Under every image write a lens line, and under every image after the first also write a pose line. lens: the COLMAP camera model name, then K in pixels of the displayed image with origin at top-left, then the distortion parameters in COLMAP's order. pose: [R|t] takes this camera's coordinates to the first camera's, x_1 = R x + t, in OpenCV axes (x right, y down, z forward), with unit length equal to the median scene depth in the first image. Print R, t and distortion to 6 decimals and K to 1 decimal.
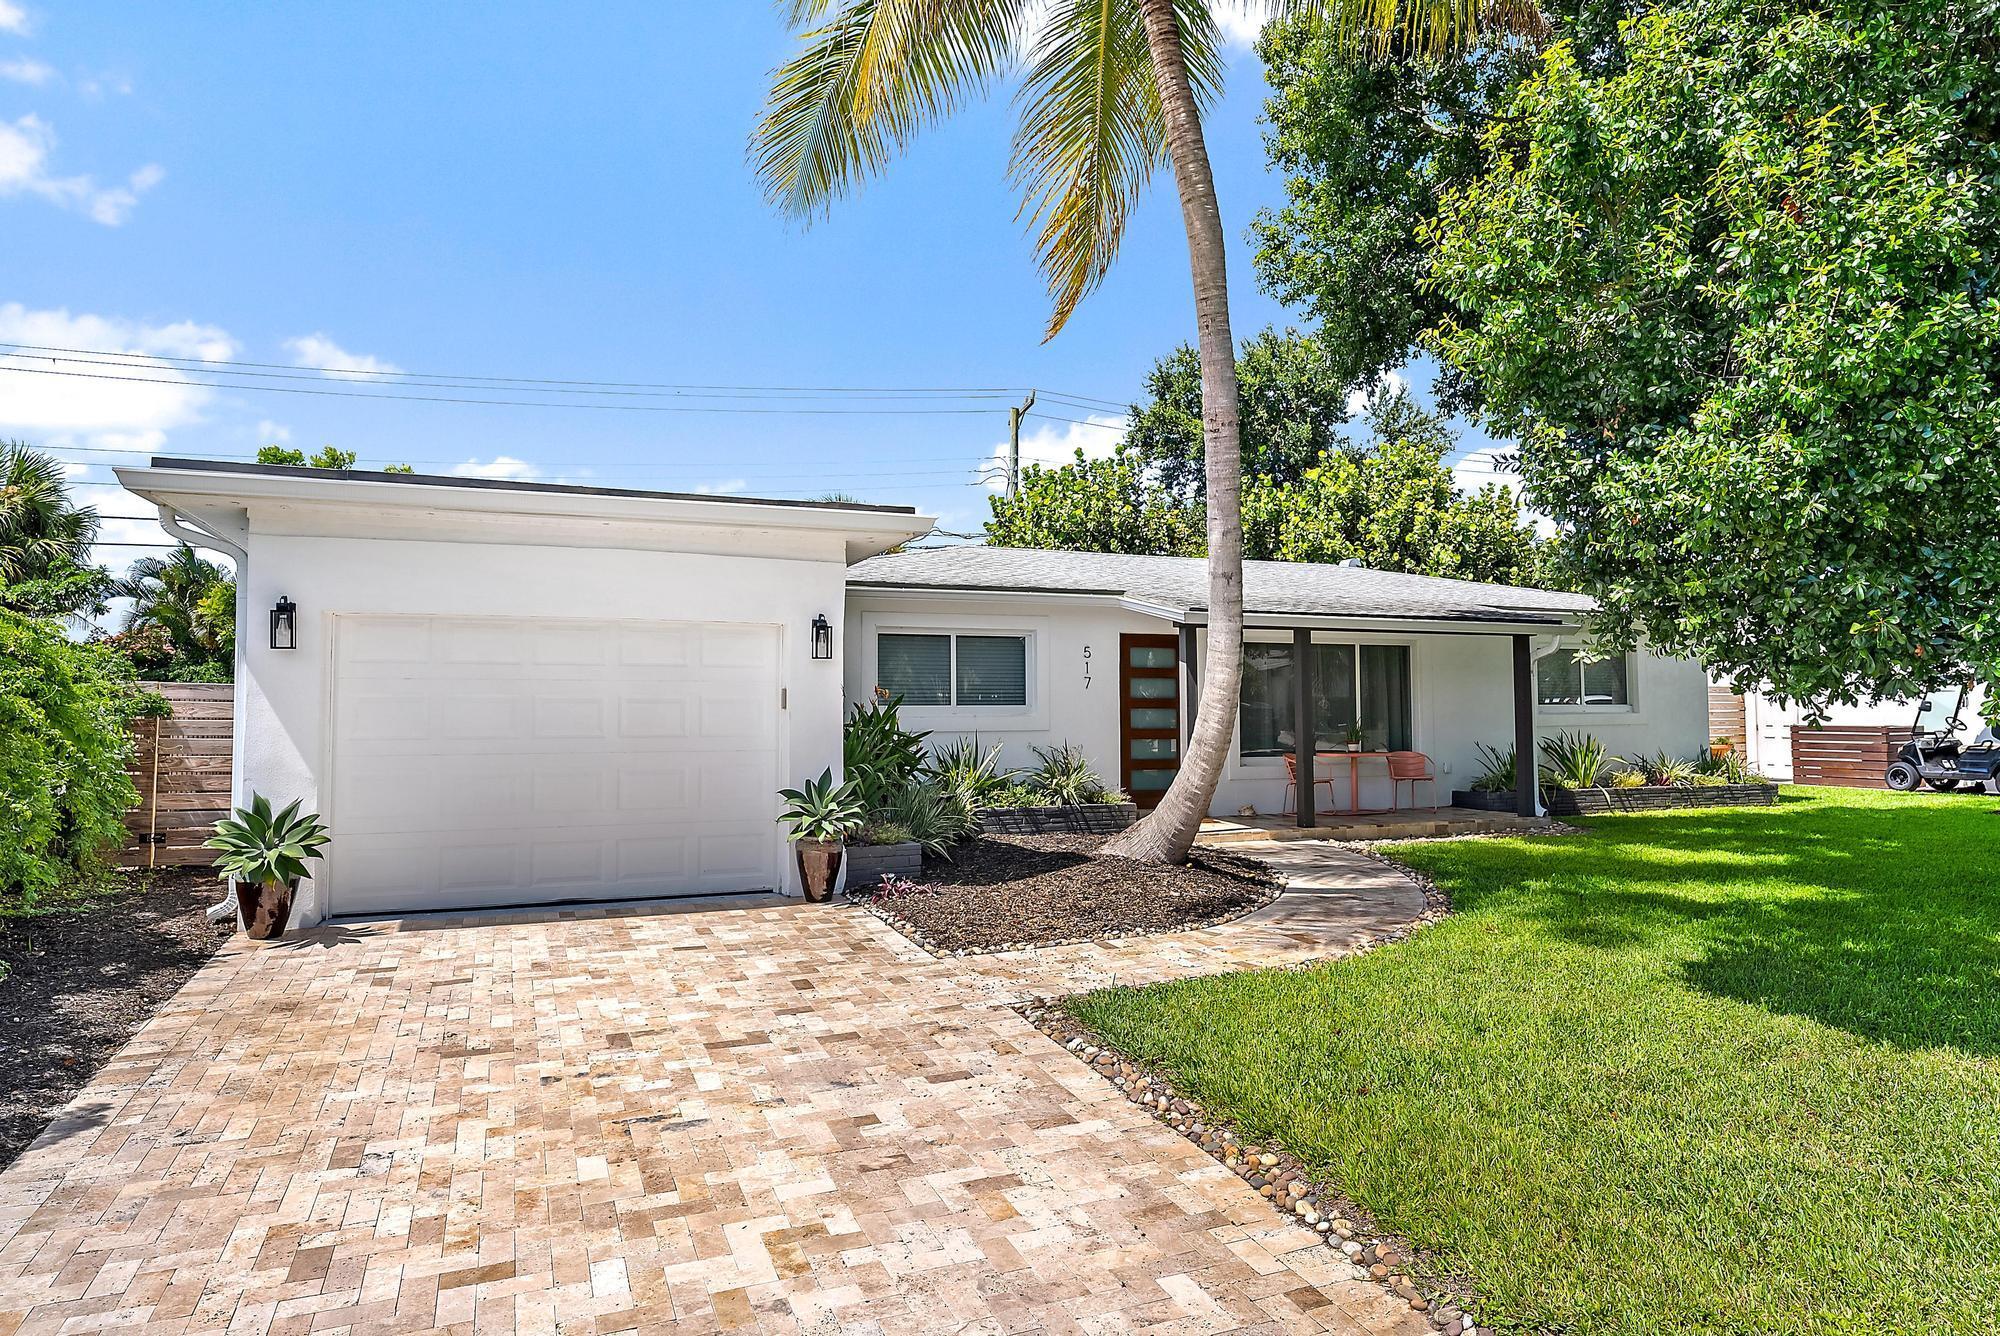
lens RADIAL K [[1157.3, 0, 1015.3], [0, 1157.3, 670.3], [0, 0, 1]] dist [-0.005024, -0.001920]
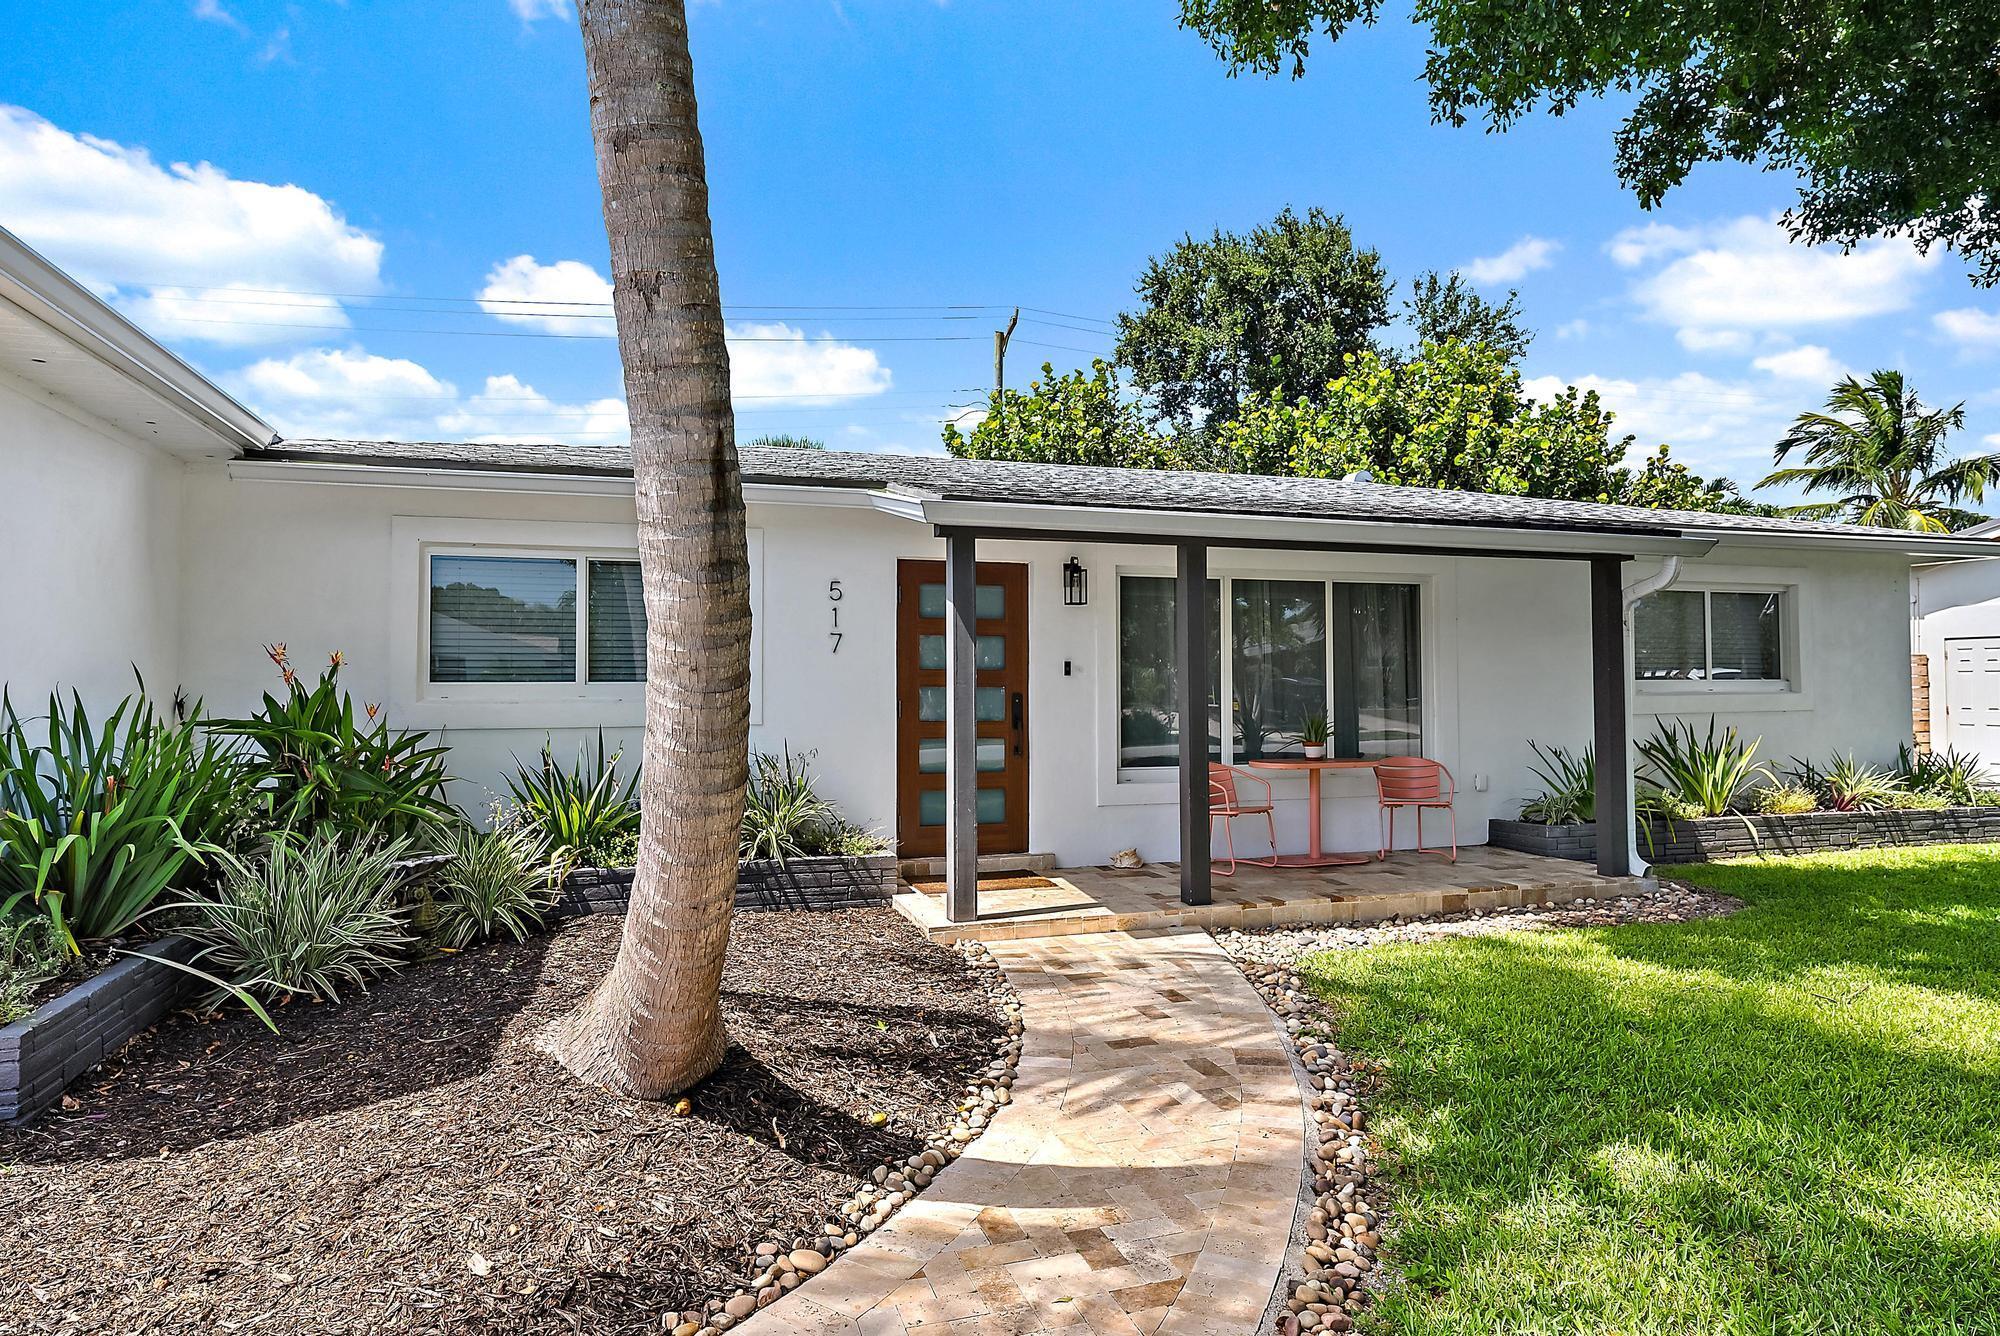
lens RADIAL K [[1157.3, 0, 982.2], [0, 1157.3, 665.9], [0, 0, 1]] dist [-0.005024, -0.001920]
pose [[0.996143, -0.000935, -0.087741, 0.093515], [0.002733, 0.999789, 0.020377, 0.005013], [0.087704, -0.020538, 0.995935, 0.209188]]
